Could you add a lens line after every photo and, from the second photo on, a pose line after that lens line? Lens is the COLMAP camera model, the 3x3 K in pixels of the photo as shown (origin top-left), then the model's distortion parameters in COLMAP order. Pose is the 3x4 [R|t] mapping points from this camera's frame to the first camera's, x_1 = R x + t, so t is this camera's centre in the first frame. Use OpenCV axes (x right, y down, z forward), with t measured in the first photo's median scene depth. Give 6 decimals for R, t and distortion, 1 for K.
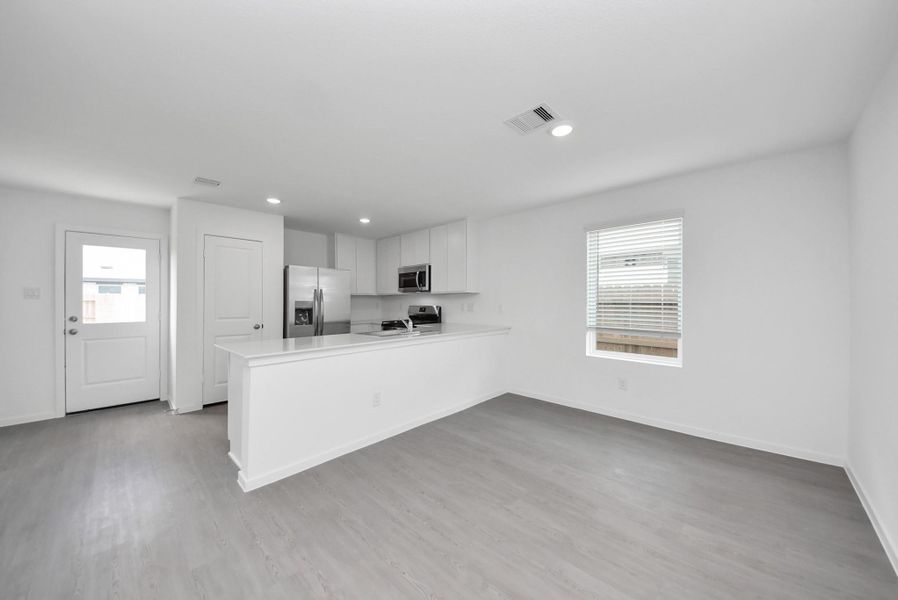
lens RADIAL K [[327.0, 0, 451.4], [0, 327.0, 301.4], [0, 0, 1]] dist [0.000131, -0.000023]
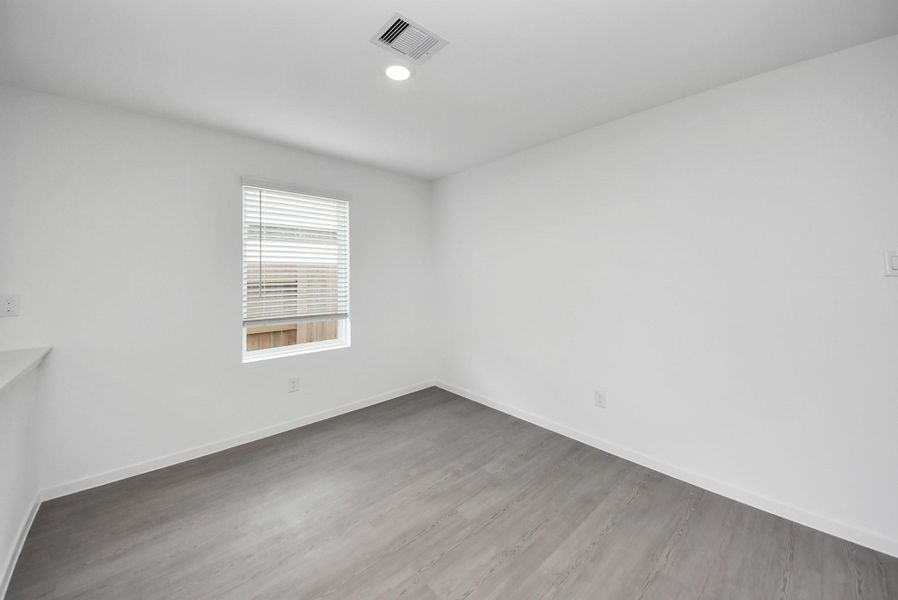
lens RADIAL K [[341.9, 0, 450.0], [0, 341.9, 269.3], [0, 0, 1]] dist [0.000635, 0.000001]
pose [[0.057214, 0.027104, 0.997994, -0.334321], [0.007186, 0.999594, -0.027559, -0.010565], [-0.998336, 0.008748, 0.056996, 0.607778]]
